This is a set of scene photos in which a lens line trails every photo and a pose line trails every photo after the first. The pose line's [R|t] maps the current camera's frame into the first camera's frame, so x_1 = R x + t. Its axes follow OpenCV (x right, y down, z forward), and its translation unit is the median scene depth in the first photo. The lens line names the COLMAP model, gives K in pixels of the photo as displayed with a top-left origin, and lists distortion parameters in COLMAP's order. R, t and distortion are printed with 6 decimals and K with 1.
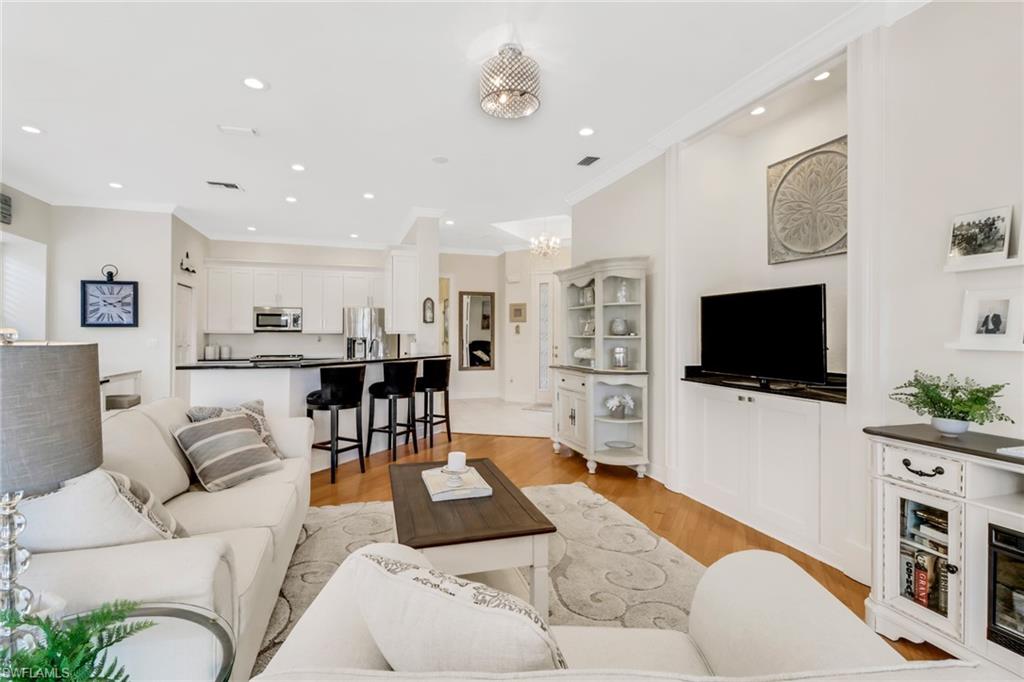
lens RADIAL K [[481.7, 0, 496.3], [0, 481.7, 332.7], [0, 0, 1]] dist [0.008701, -0.007069]
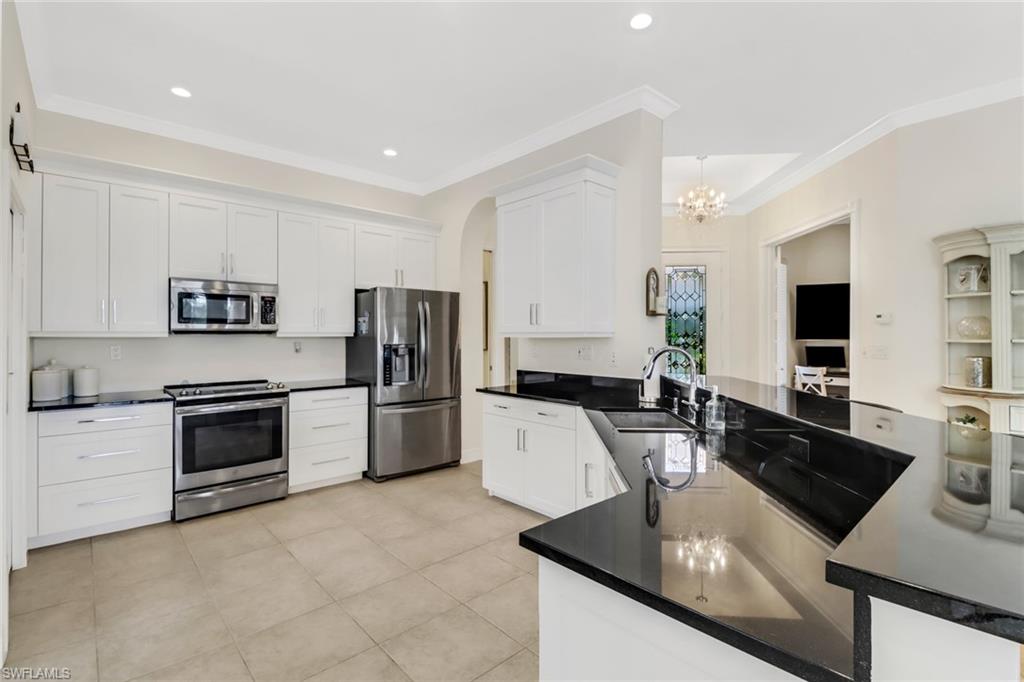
lens RADIAL K [[481.7, 0, 510.0], [0, 481.7, 336.7], [0, 0, 1]] dist [0.008701, -0.007069]
pose [[0.911722, -0.003039, 0.410796, -0.561918], [0.002090, 0.999994, 0.002759, 0.000707], [-0.410802, -0.001656, 0.911723, 0.656910]]
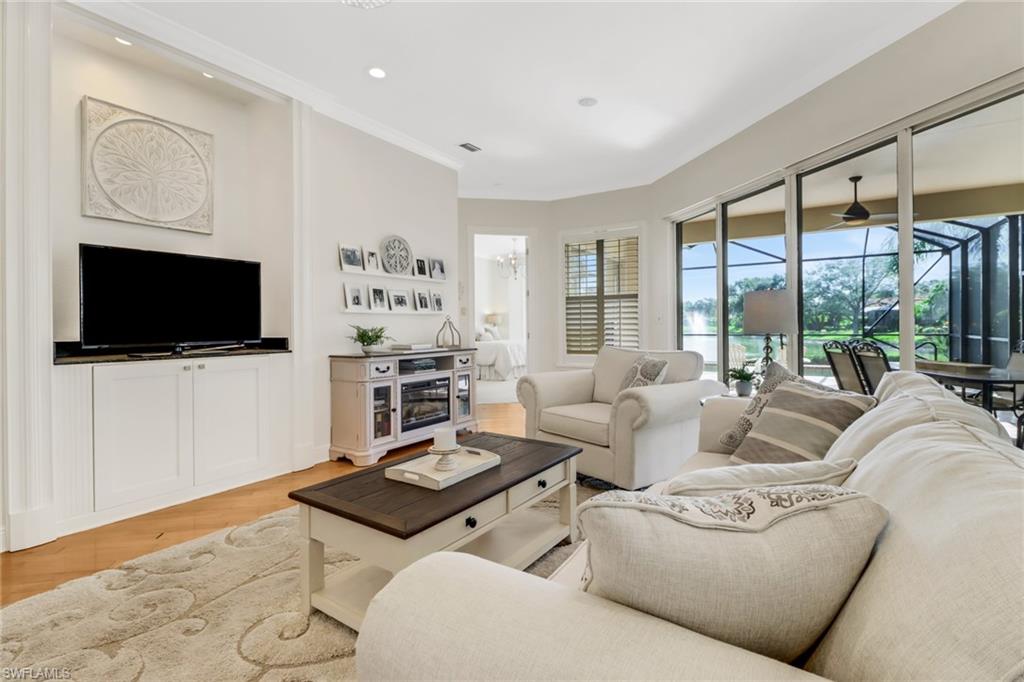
lens RADIAL K [[481.7, 0, 500.6], [0, 481.7, 328.2], [0, 0, 1]] dist [0.008701, -0.007069]
pose [[-0.633079, 0.002936, 0.774082, -0.338134], [0.008168, 0.999962, 0.002888, 0.035505], [-0.774044, 0.008151, -0.633079, 0.638016]]
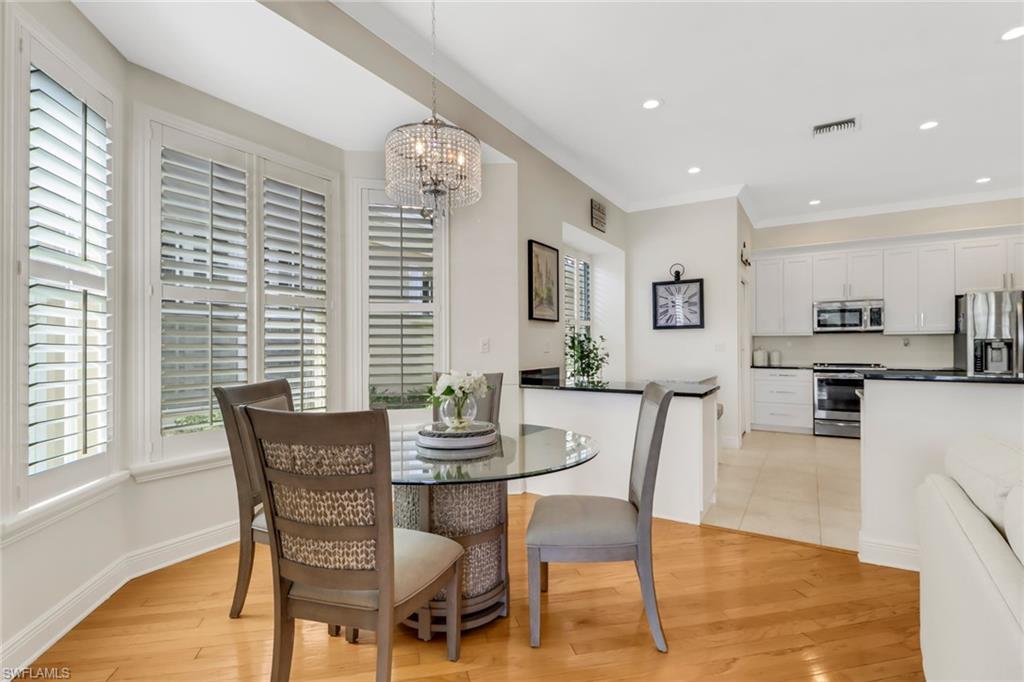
lens RADIAL K [[481.7, 0, 516.0], [0, 481.7, 338.4], [0, 0, 1]] dist [0.008701, -0.007069]
pose [[0.655171, -0.013303, -0.755364, -0.311207], [0.008027, 0.999911, -0.010648, 0.015845], [0.755438, 0.000913, 0.655219, 0.144685]]
